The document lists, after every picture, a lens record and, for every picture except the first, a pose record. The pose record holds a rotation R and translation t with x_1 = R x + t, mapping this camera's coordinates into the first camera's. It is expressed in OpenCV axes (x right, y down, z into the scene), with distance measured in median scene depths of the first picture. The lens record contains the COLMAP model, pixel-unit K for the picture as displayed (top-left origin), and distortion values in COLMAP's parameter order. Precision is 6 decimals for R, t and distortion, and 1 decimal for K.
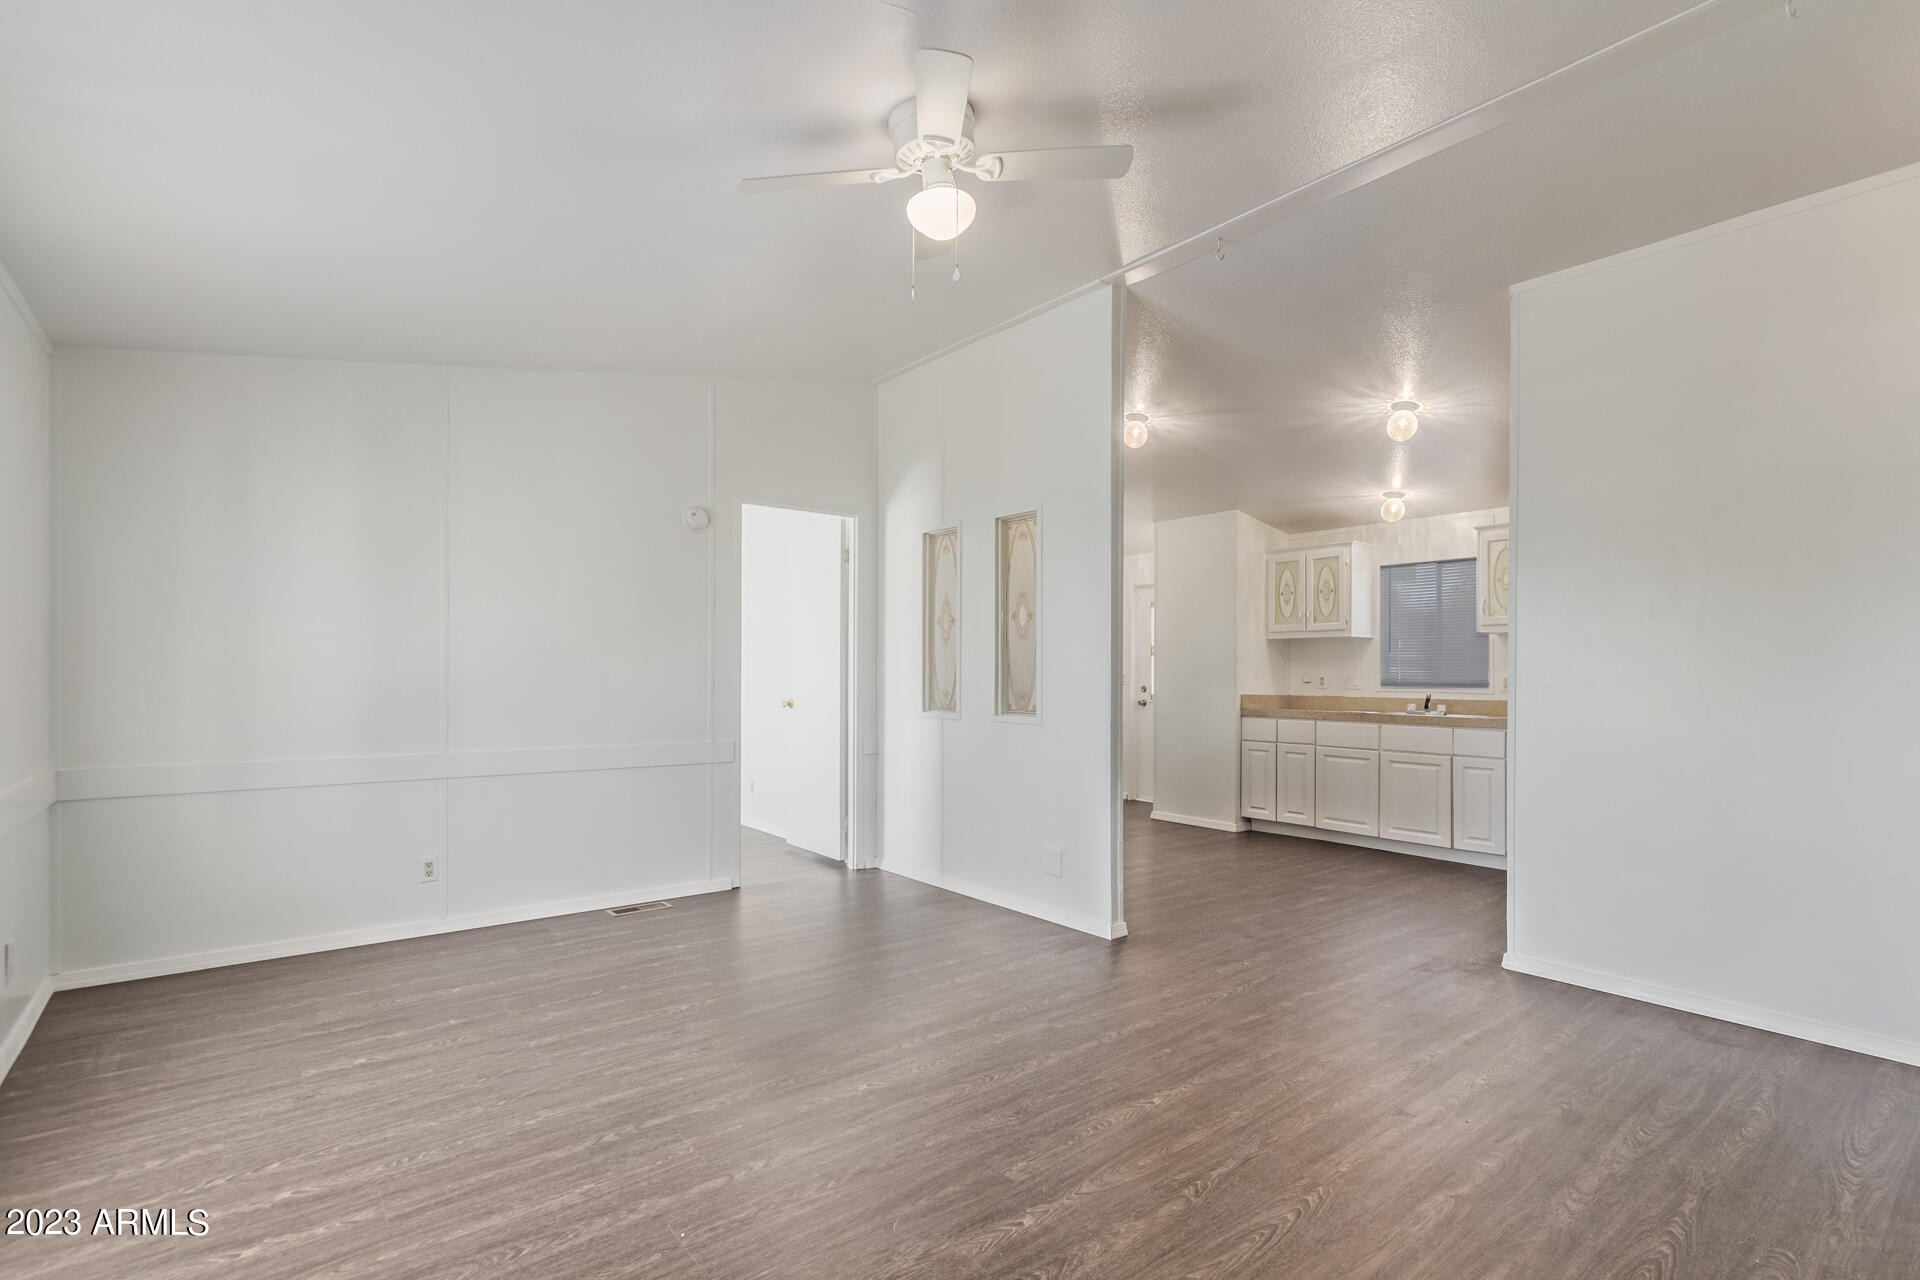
lens RADIAL K [[868.3, 0, 973.9], [0, 868.3, 675.0], [0, 0, 1]] dist [-0.001092, -0.000462]
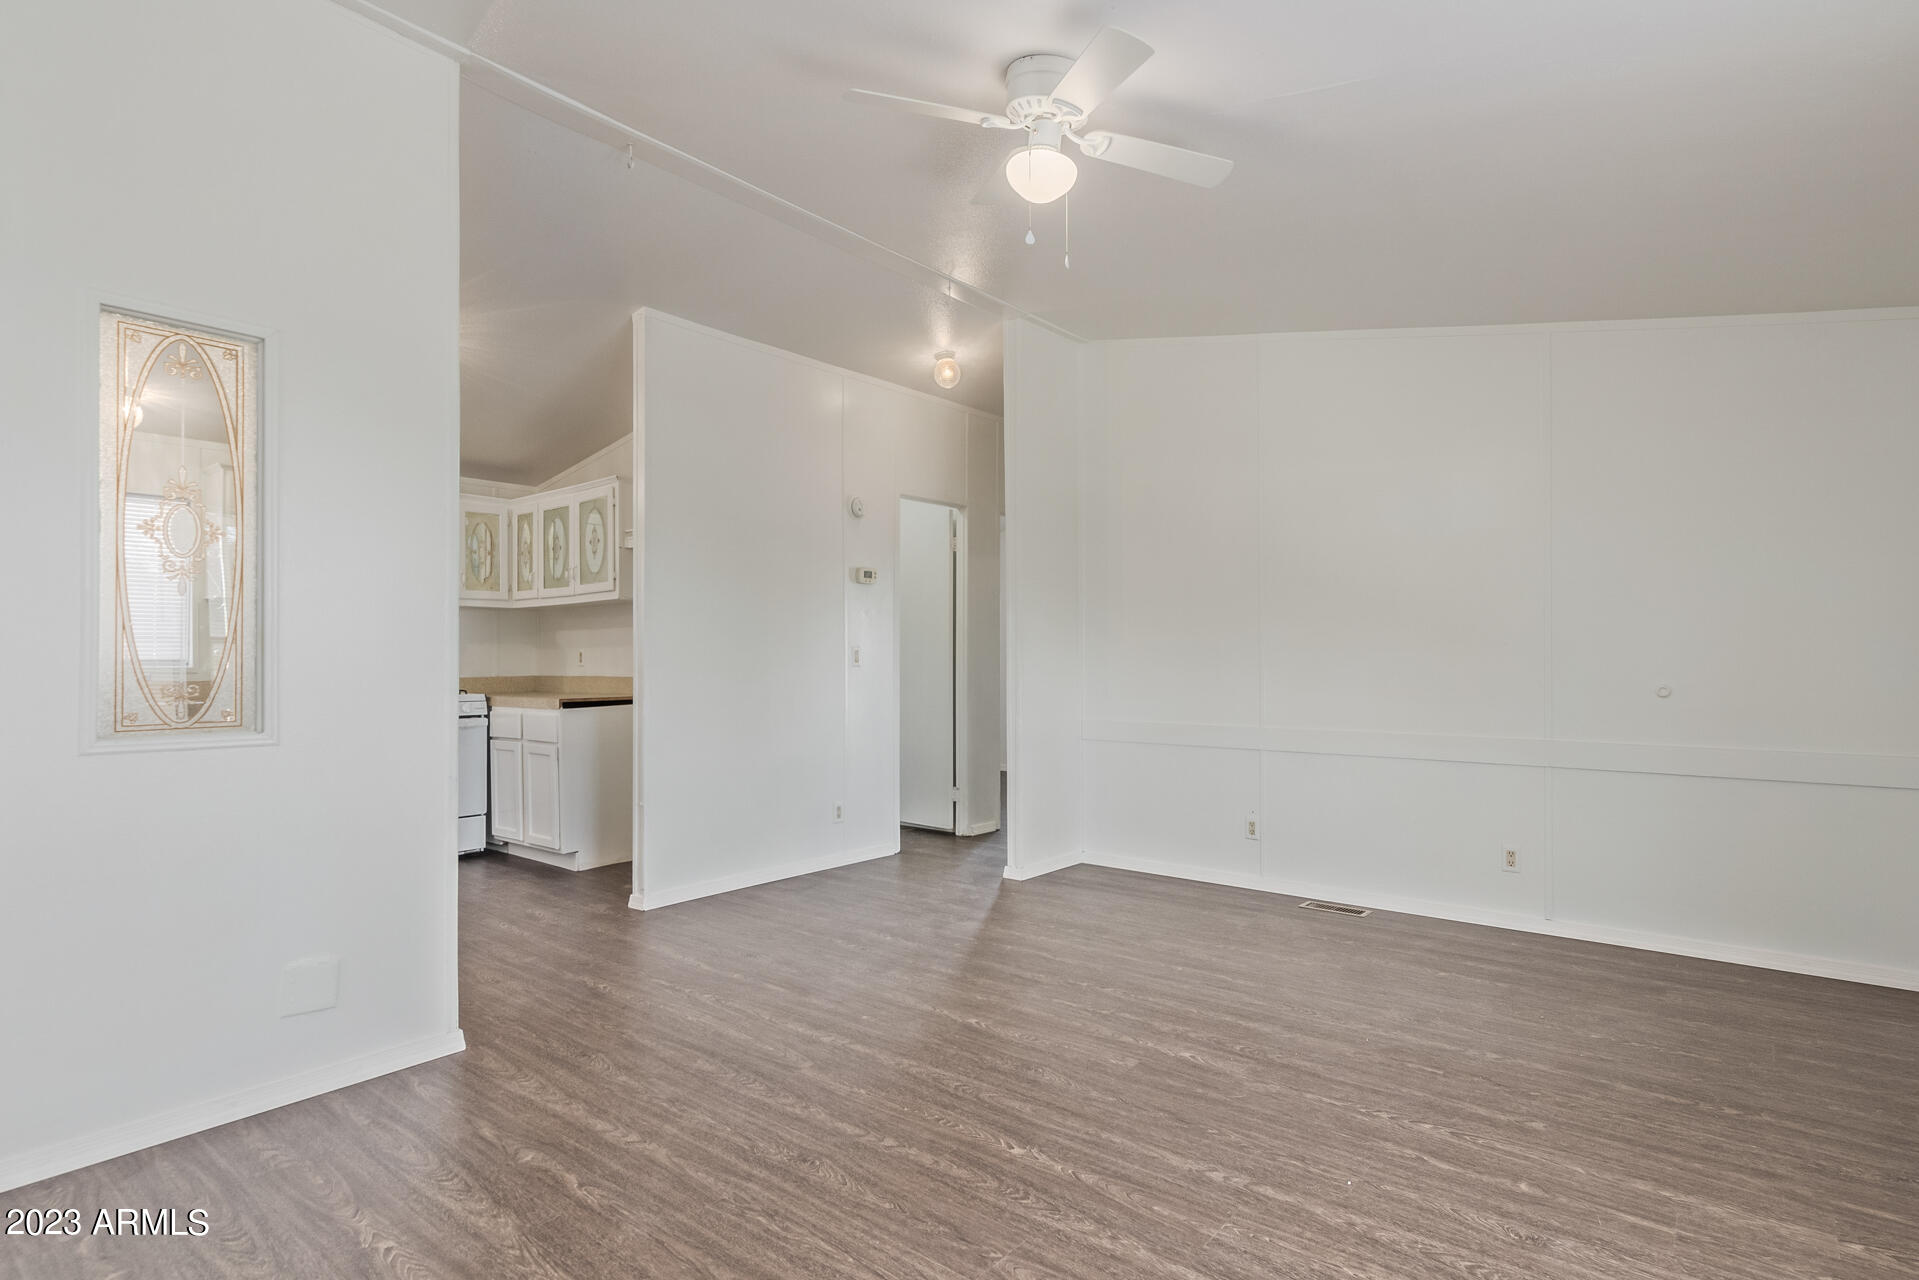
lens RADIAL K [[971.6, 0, 951.4], [0, 971.6, 642.8], [0, 0, 1]] dist [0.001463, -0.000951]
pose [[-0.179132, 0.005150, 0.983812, -1.102686], [0.000160, 0.999986, -0.005206, -0.005195], [-0.983825, -0.000775, -0.179130, 1.313982]]
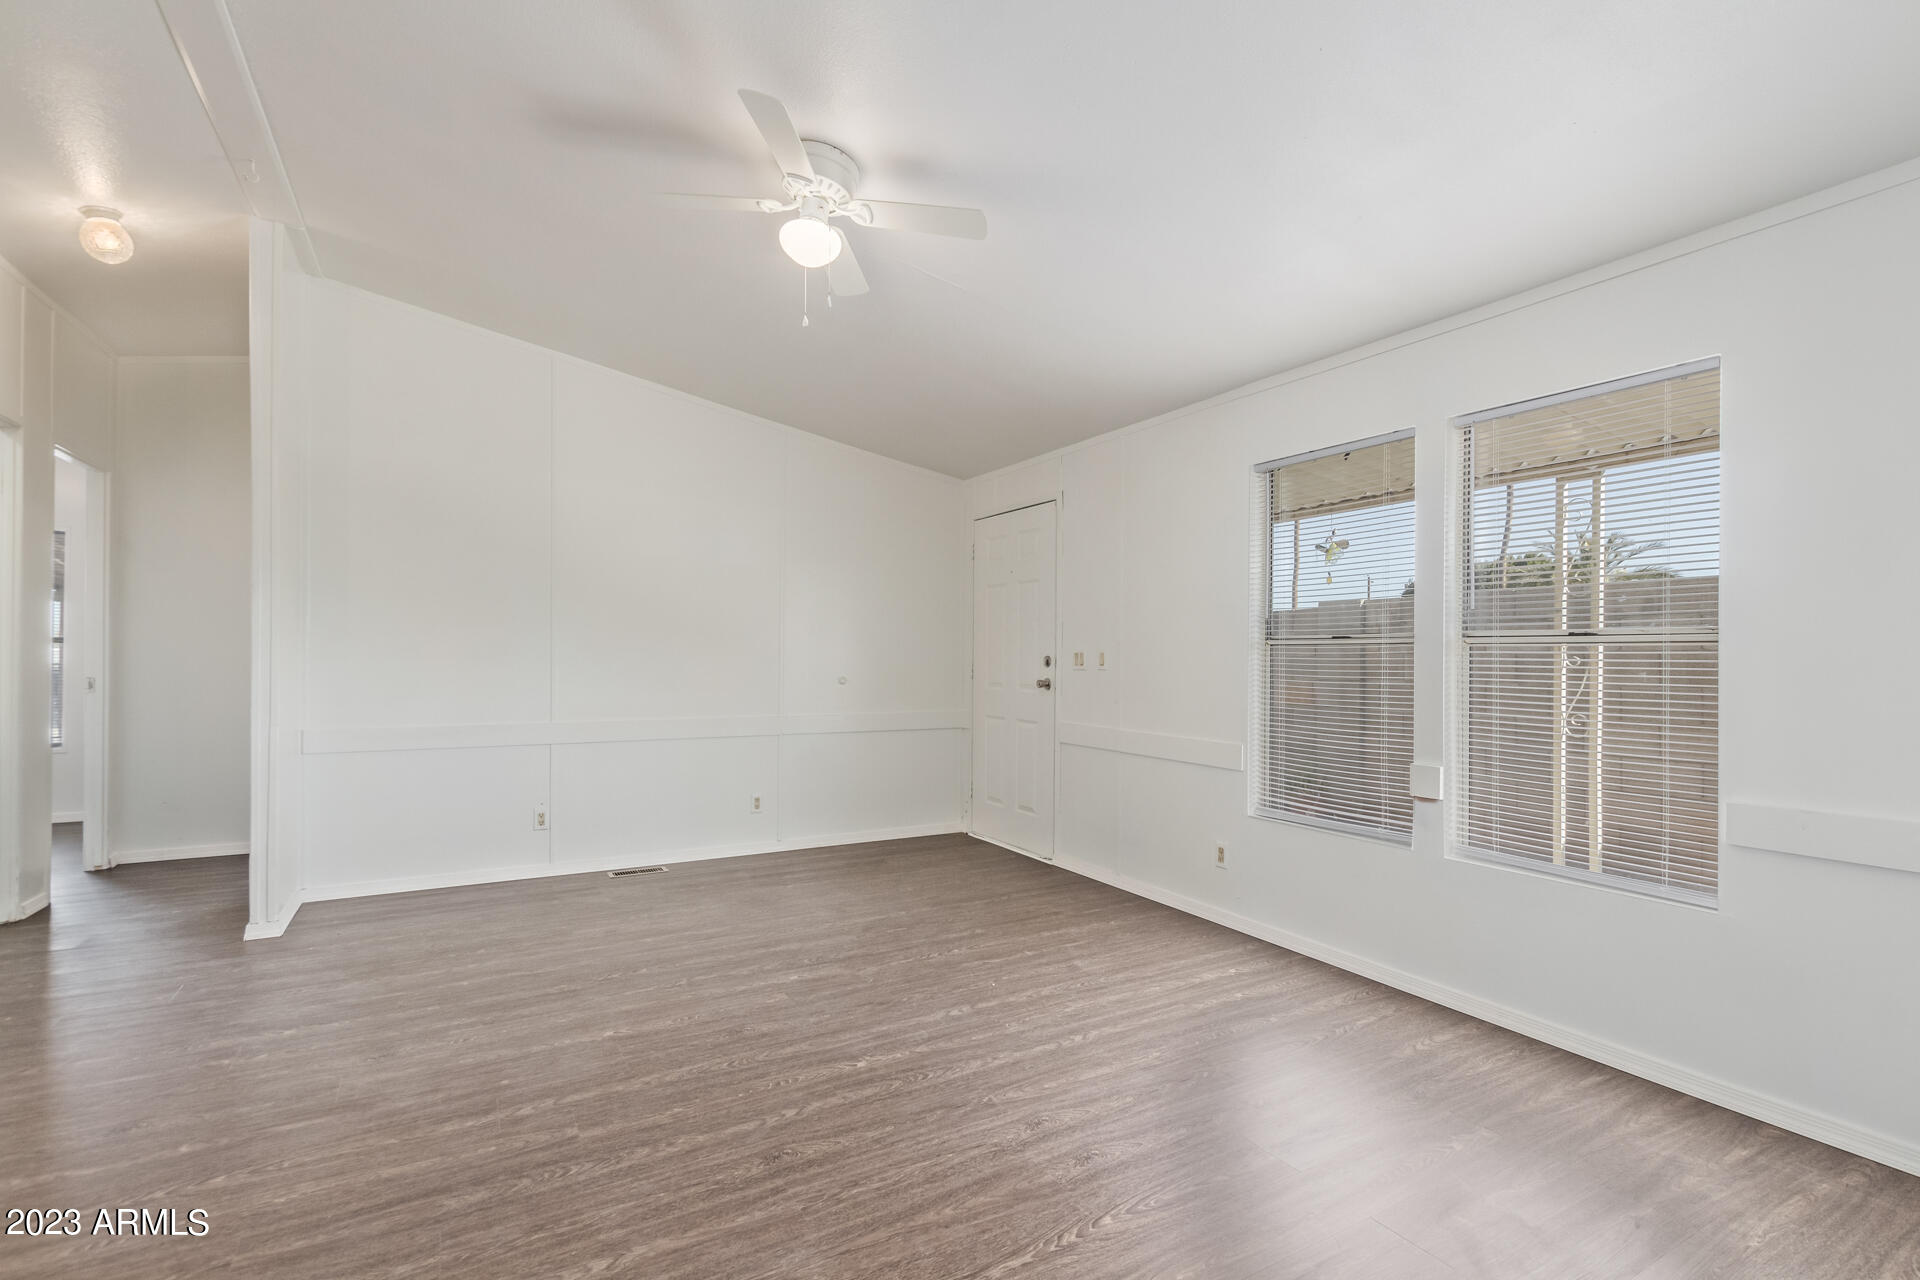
lens RADIAL K [[911.0, 0, 963.8], [0, 911.0, 658.4], [0, 0, 1]] dist [0.003293, -0.000243]
pose [[-0.984173, -0.014804, 0.176592, -0.454655], [-0.014453, 0.999890, 0.003271, -0.000465], [-0.176621, 0.000667, -0.984279, 2.158191]]
